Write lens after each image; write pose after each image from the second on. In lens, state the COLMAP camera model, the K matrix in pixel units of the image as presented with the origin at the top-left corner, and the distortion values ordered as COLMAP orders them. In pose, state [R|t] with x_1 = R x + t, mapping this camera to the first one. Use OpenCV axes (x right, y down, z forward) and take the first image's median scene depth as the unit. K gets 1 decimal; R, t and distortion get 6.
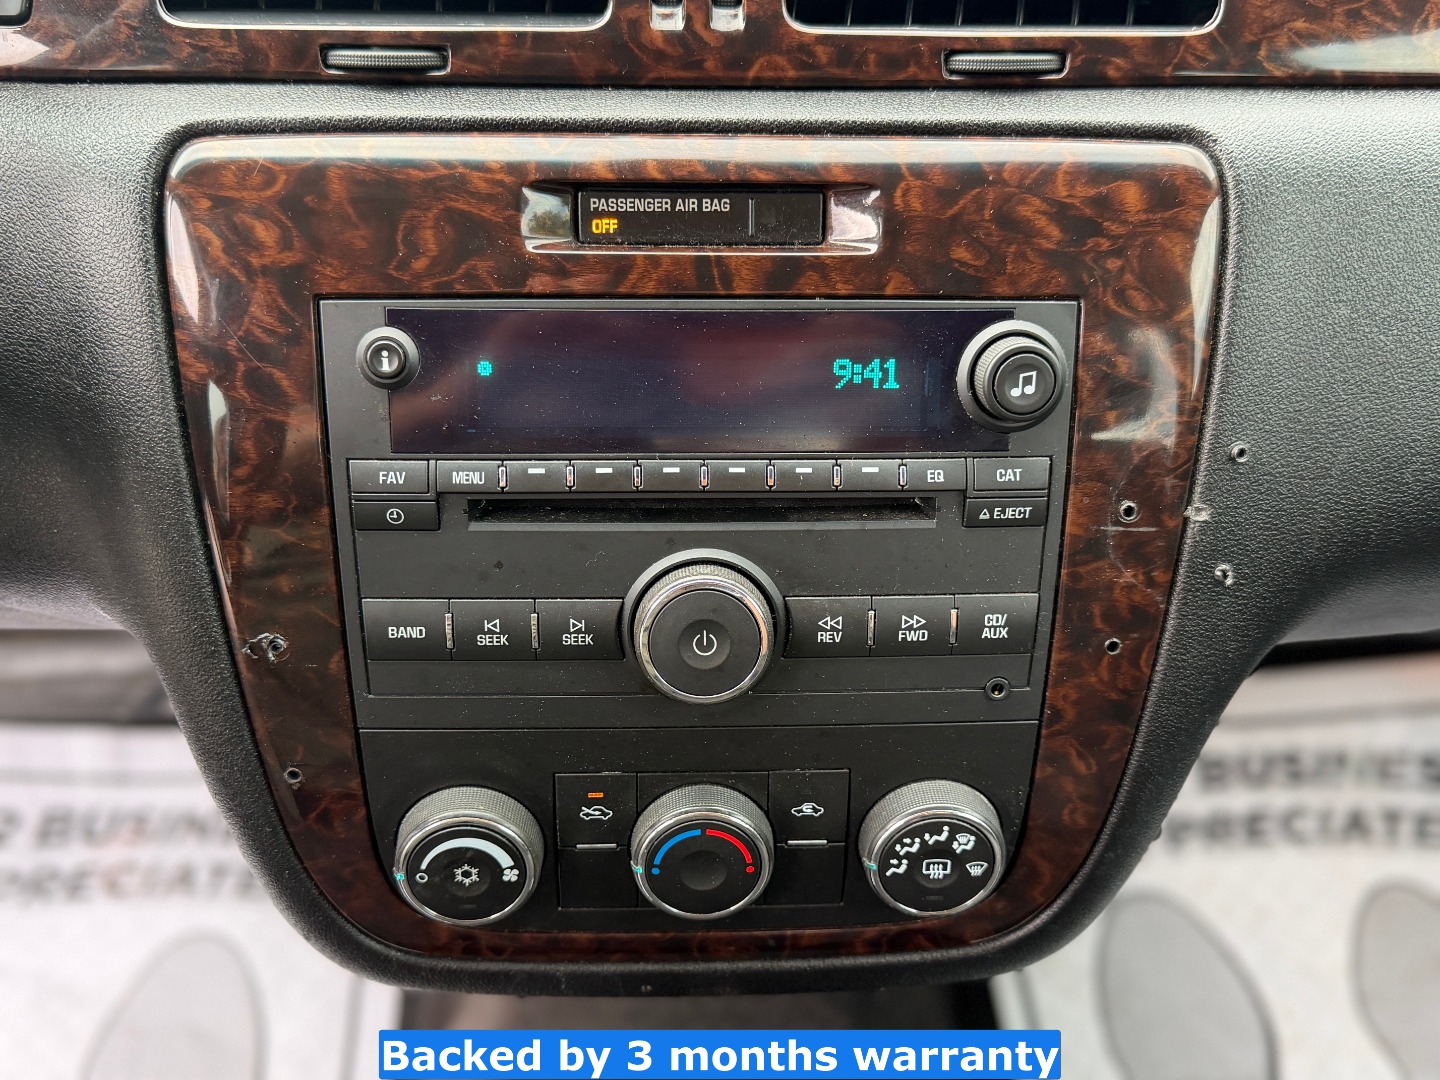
lens RADIAL K [[1412.4, 0, 689.6], [0, 1412.4, 554.7], [0, 0, 1]] dist [0.017118, 0.000000]
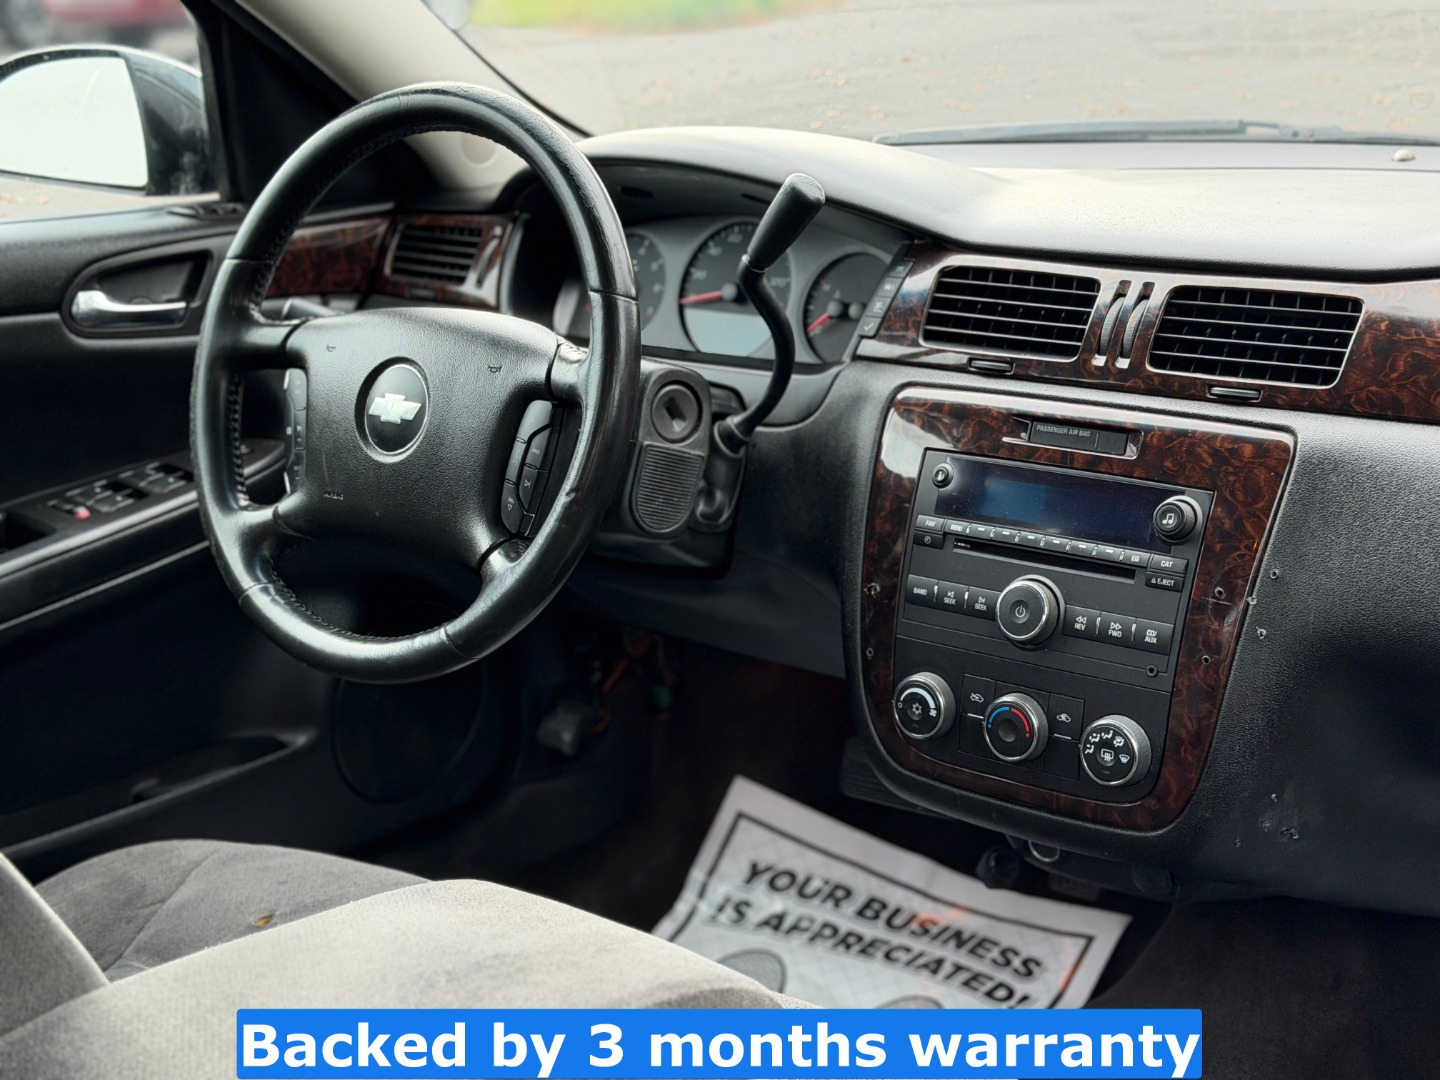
lens RADIAL K [[2216.4, 0, 719.8], [0, 2216.4, 539.9], [0, 0, 1]] dist [0.026864, 0.000000]
pose [[0.740196, 0.136062, -0.658481, 1.919513], [-0.341542, 0.919648, -0.193900, 0.787828], [0.579188, 0.368423, 0.727190, -1.842499]]
